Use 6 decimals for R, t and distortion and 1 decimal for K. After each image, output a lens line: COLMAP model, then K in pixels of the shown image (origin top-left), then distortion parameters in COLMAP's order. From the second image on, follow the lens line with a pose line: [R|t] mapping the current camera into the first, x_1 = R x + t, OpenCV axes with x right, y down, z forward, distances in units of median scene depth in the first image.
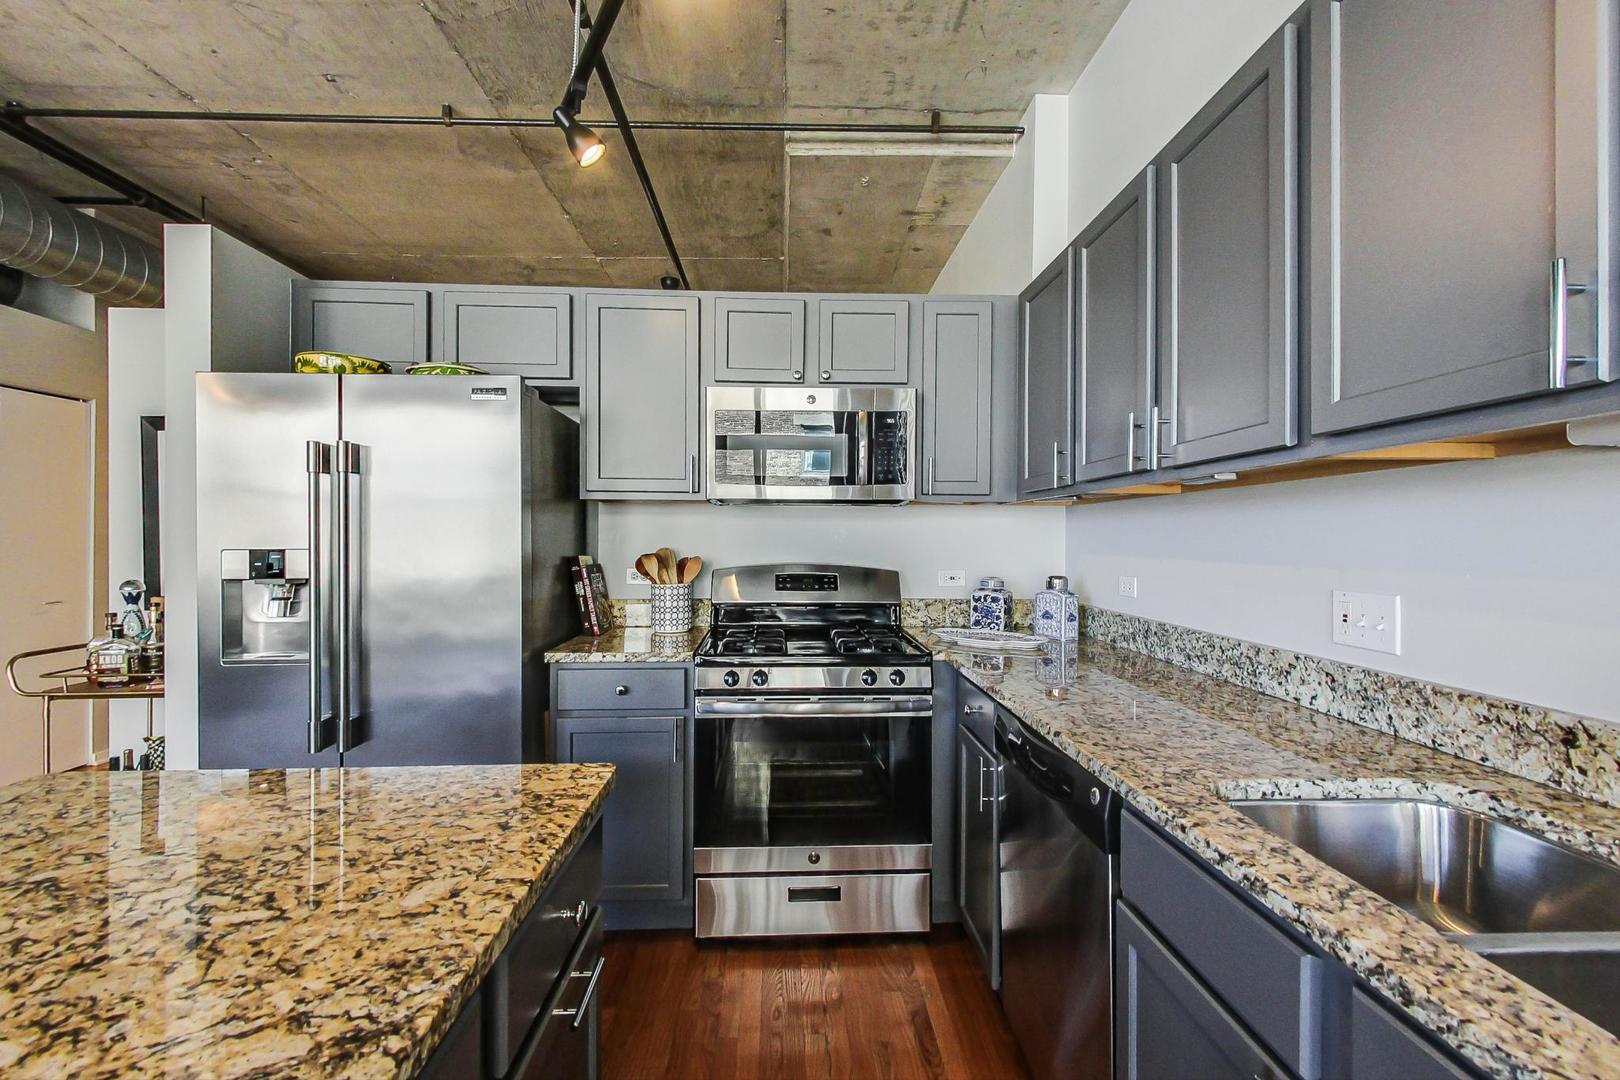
lens RADIAL K [[699.3, 0, 810.0], [0, 699.3, 540.0], [0, 0, 1]] dist [0.005411, -0.000184]
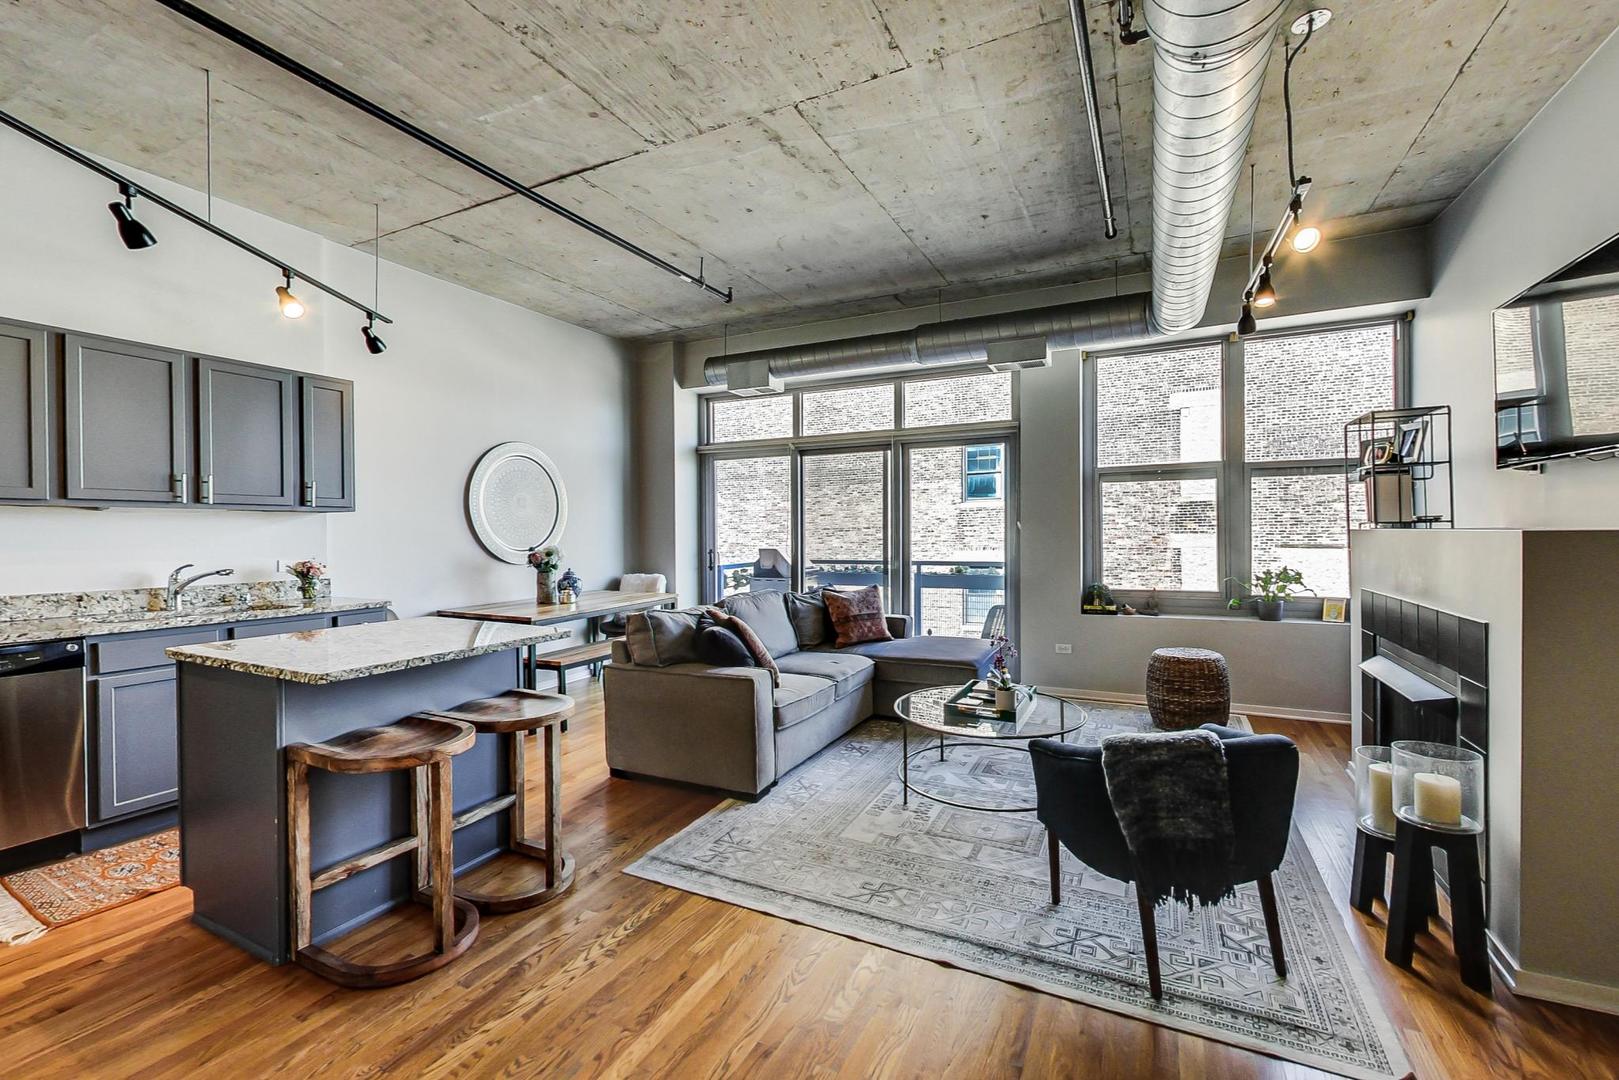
lens RADIAL K [[698.9, 0, 809.5], [0, 698.9, 540.0], [0, 0, 1]] dist [0.005411, -0.000184]
pose [[-0.875878, -0.003712, 0.482518, -1.526841], [0.001091, 0.999953, 0.009672, -0.007118], [-0.482532, 0.008998, -0.875832, 0.987833]]
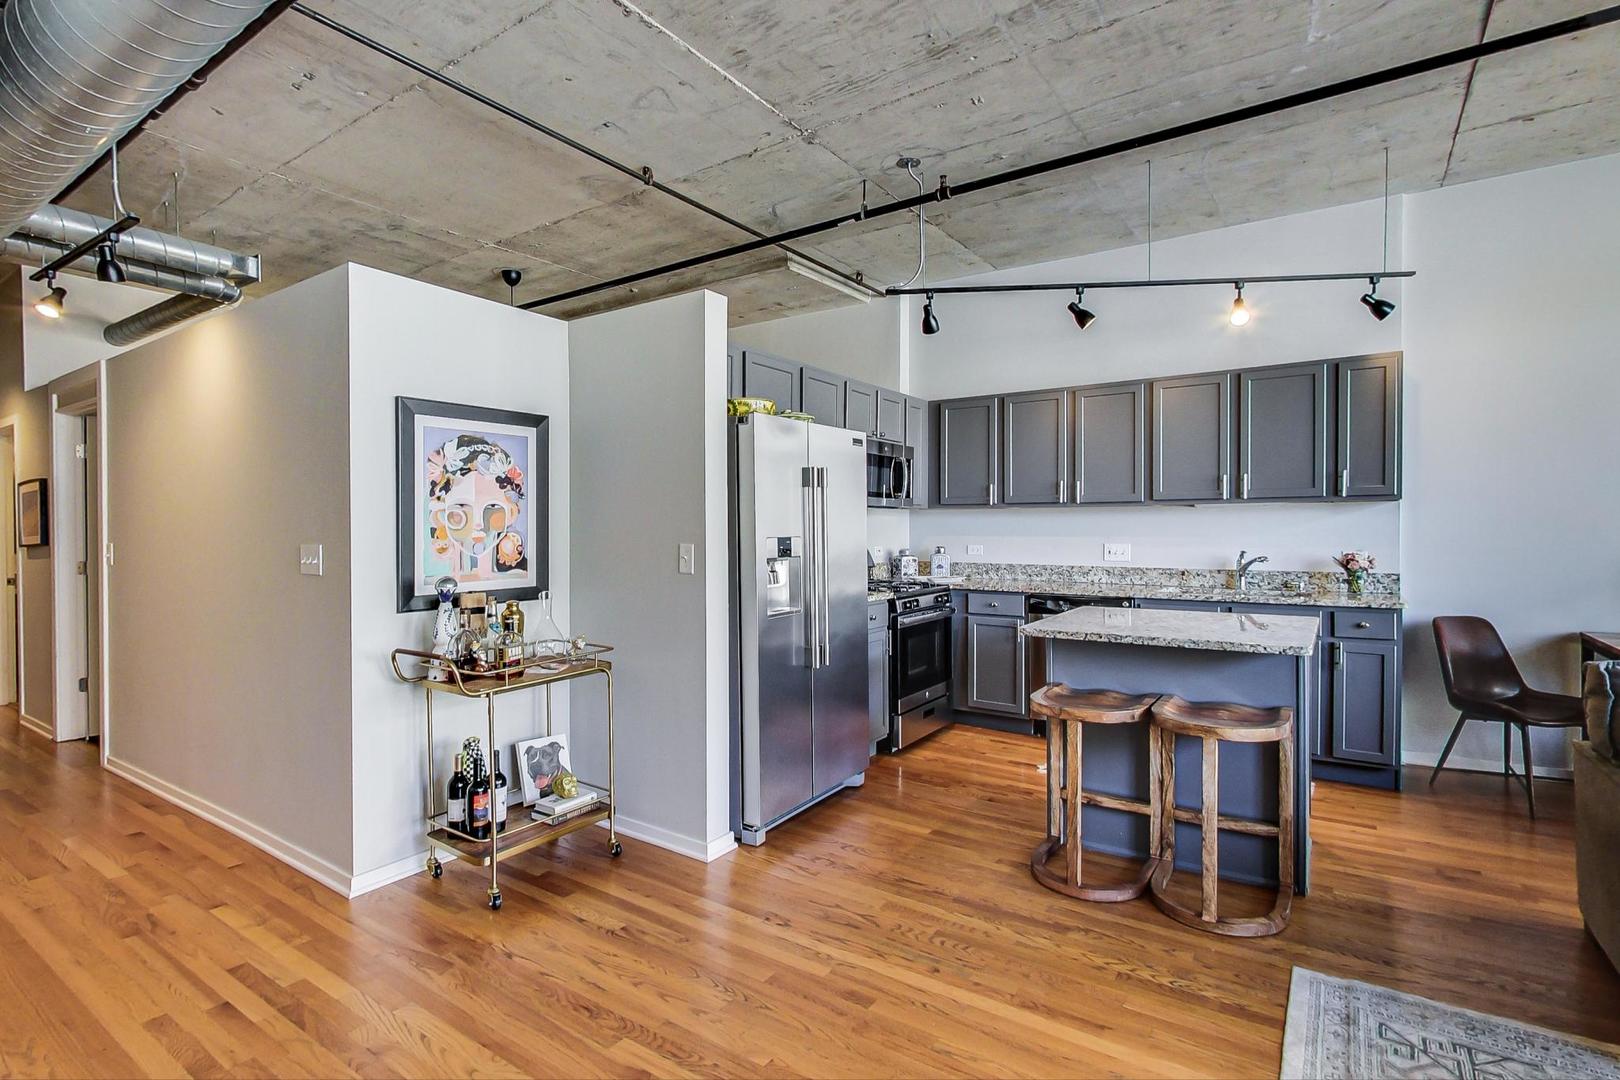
lens RADIAL K [[769.3, 0, 788.7], [0, 769.3, 540.3], [0, 0, 1]] dist [-0.002851, -0.000094]
pose [[0.613631, -0.016036, 0.789430, -1.858482], [0.004559, 0.999849, 0.016767, -0.005986], [-0.789580, -0.006690, 0.613612, 0.005404]]
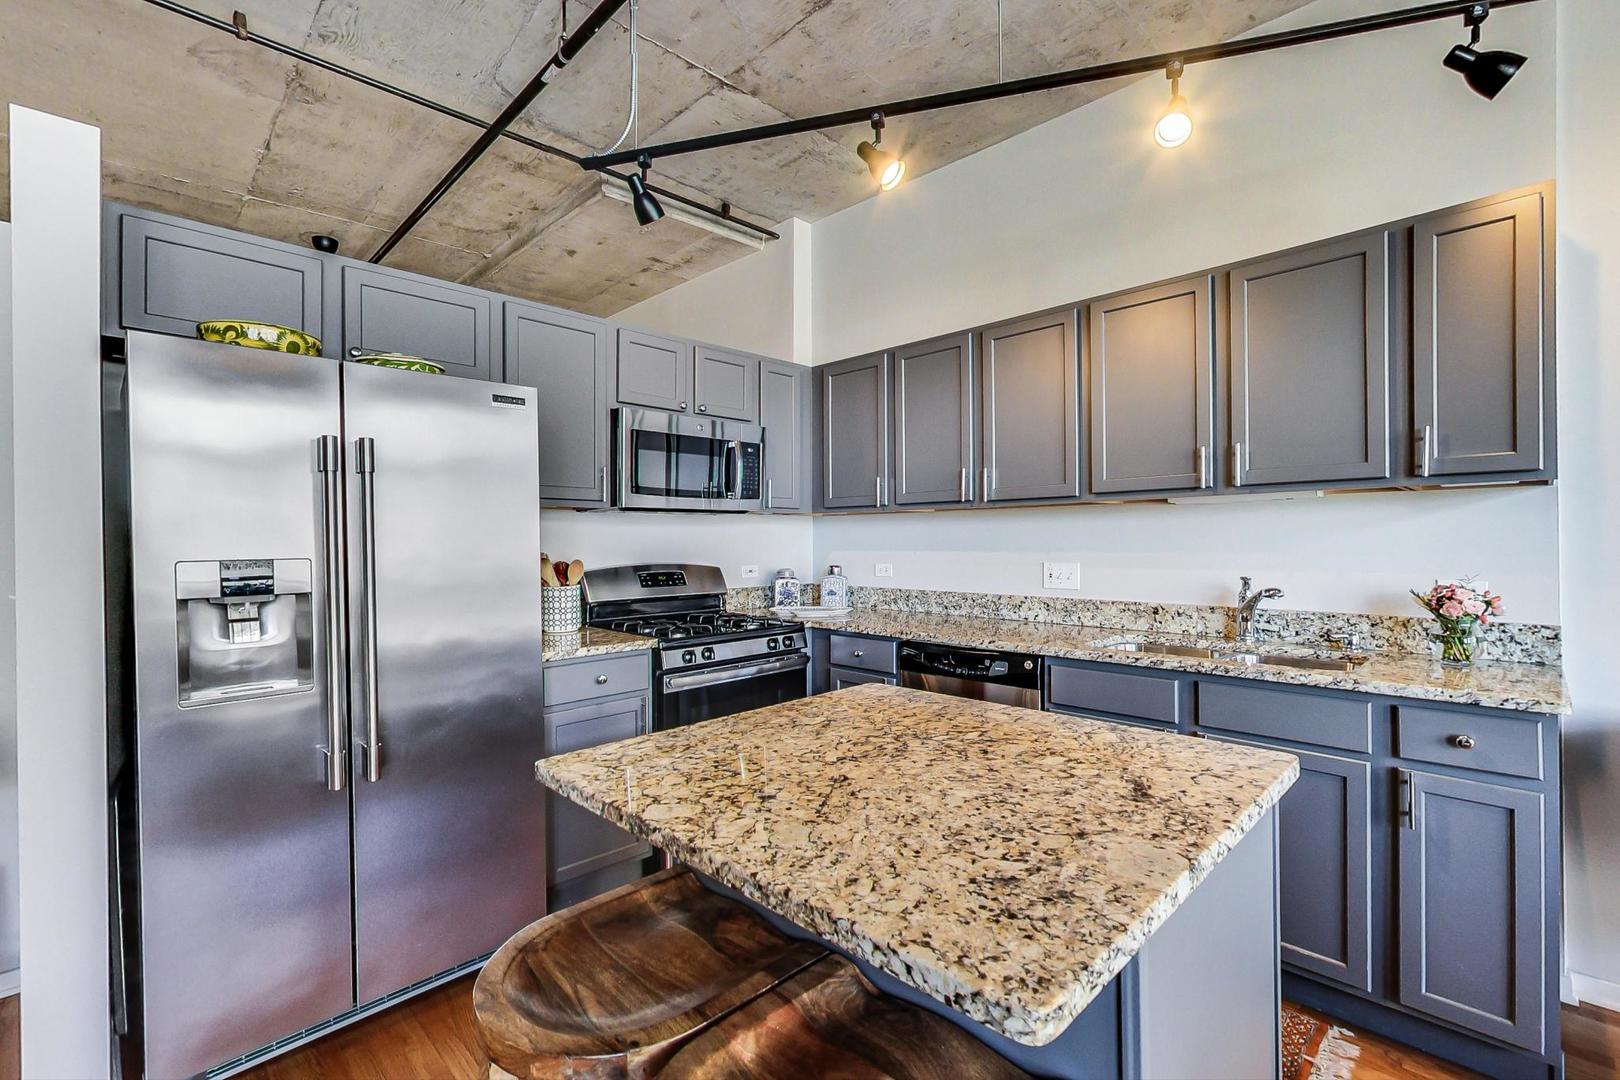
lens RADIAL K [[706.9, 0, 798.7], [0, 706.9, 540.5], [0, 0, 1]] dist [0.000971, -0.000508]
pose [[0.744759, -0.010546, 0.667251, -0.774410], [0.012105, 0.999924, 0.002293, -0.004763], [-0.667224, 0.006369, 0.744830, -0.045556]]
